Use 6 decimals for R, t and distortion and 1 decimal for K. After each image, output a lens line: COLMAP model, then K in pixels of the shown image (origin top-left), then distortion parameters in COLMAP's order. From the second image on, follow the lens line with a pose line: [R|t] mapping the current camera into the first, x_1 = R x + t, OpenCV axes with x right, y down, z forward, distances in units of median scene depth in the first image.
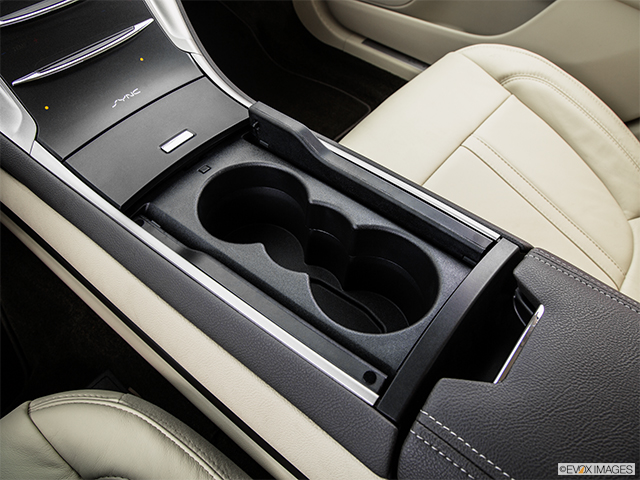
lens RADIAL K [[475.4, 0, 320.0], [0, 475.4, 240.0], [0, 0, 1]] dist [-0.105733, 0.025200]
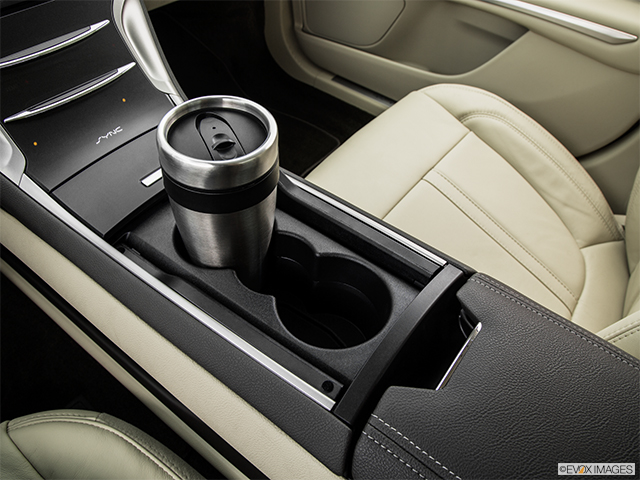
lens RADIAL K [[484.9, 0, 320.0], [0, 484.9, 240.0], [0, 0, 1]] dist [-0.109632, 0.031959]
pose [[0.998553, 0.002367, 0.053730, 0.016920], [0.000973, 0.998072, -0.062052, 0.008029], [-0.053773, 0.062014, 0.996626, -0.123374]]
